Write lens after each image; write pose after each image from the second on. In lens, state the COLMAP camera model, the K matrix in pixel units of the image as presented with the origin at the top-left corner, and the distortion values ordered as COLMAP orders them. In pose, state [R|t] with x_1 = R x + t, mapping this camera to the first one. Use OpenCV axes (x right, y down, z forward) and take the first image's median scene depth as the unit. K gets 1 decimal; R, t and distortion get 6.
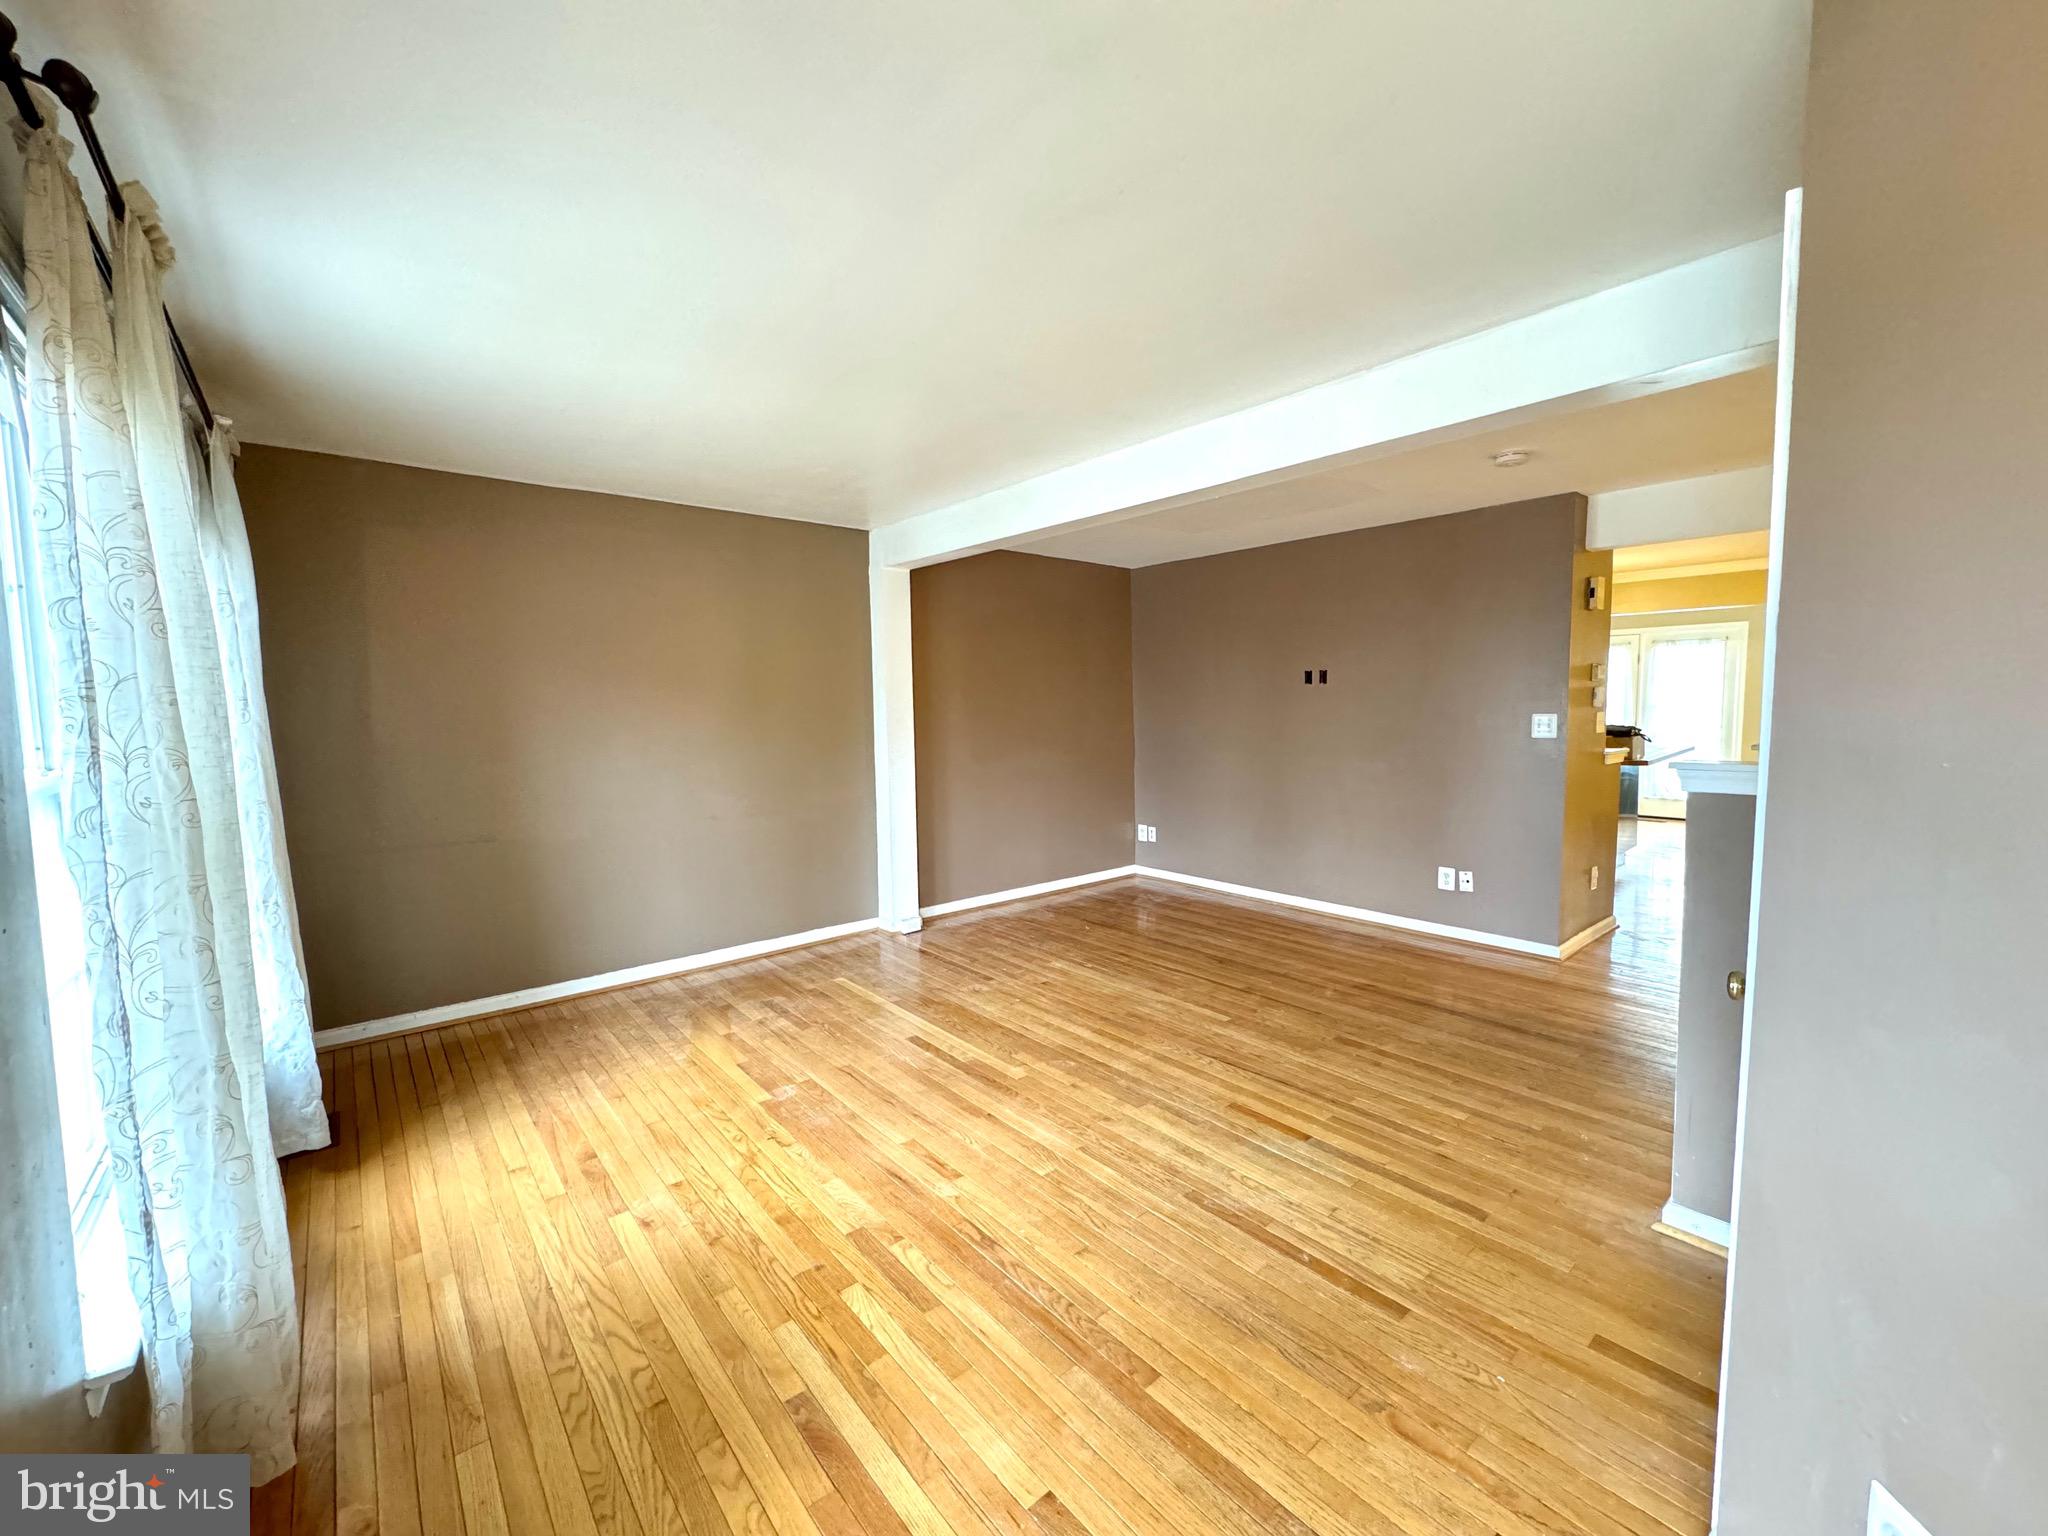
lens RADIAL K [[814.7, 0, 1023.7], [0, 814.7, 771.1], [0, 0, 1]] dist [-0.001070, 0.000418]
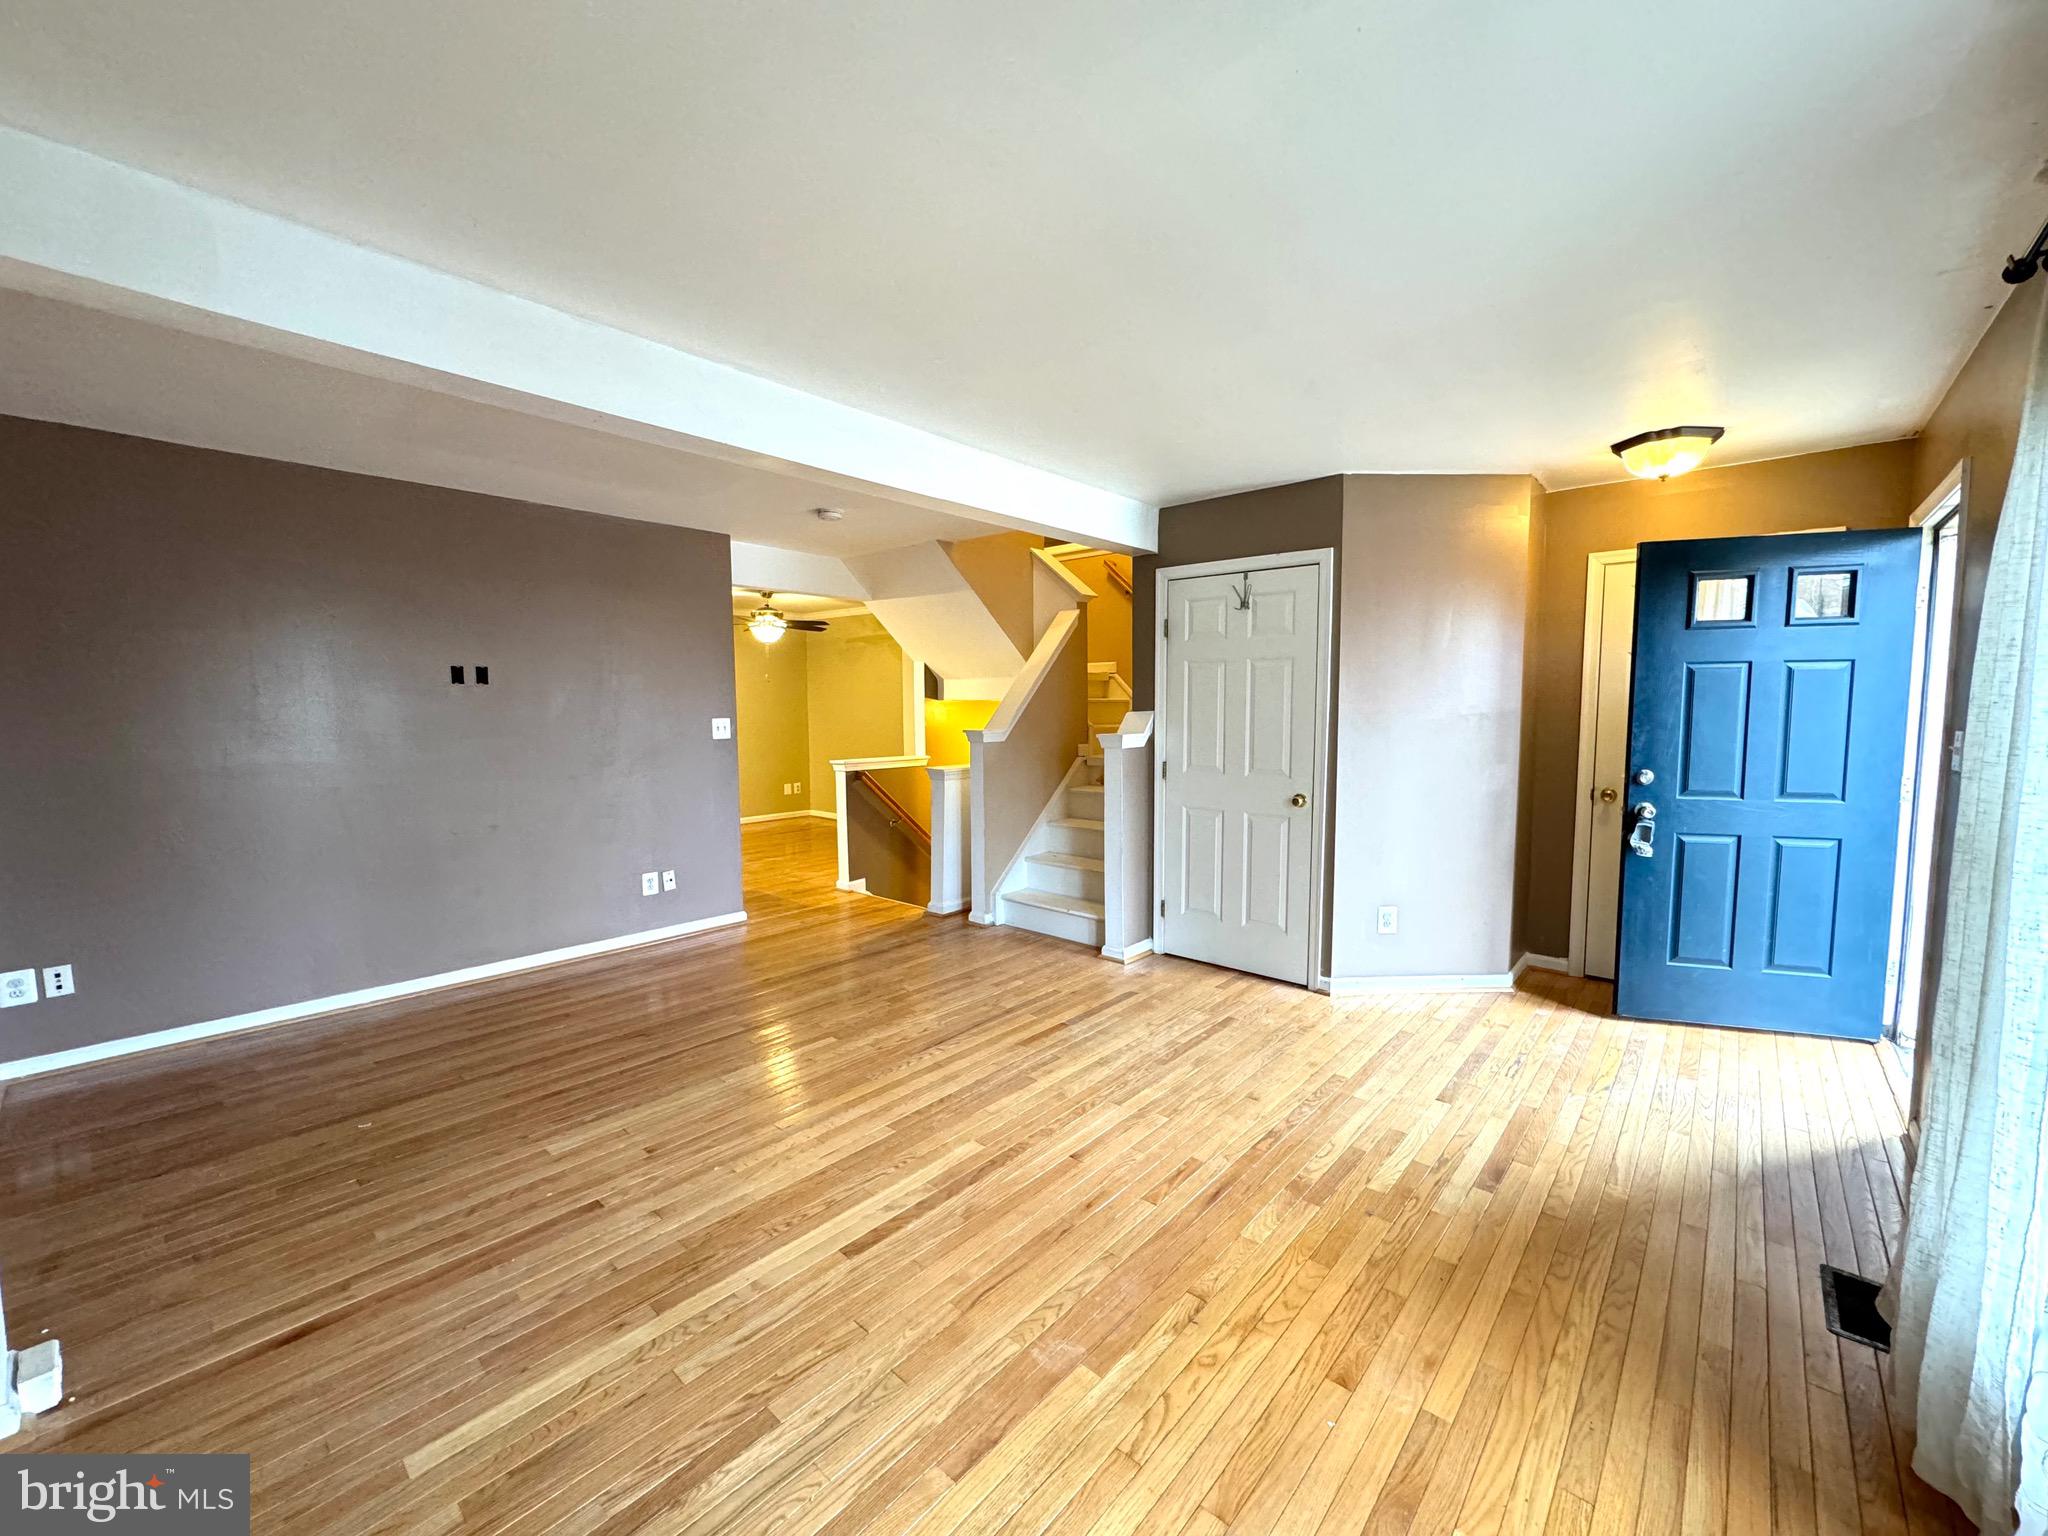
lens RADIAL K [[814.7, 0, 1023.5], [0, 814.7, 770.3], [0, 0, 1]] dist [-0.001070, 0.000418]
pose [[-0.141356, -0.067674, 0.987643, -0.852592], [0.086376, 0.993013, 0.080405, -0.077449], [-0.986183, 0.096674, -0.134523, 1.073923]]
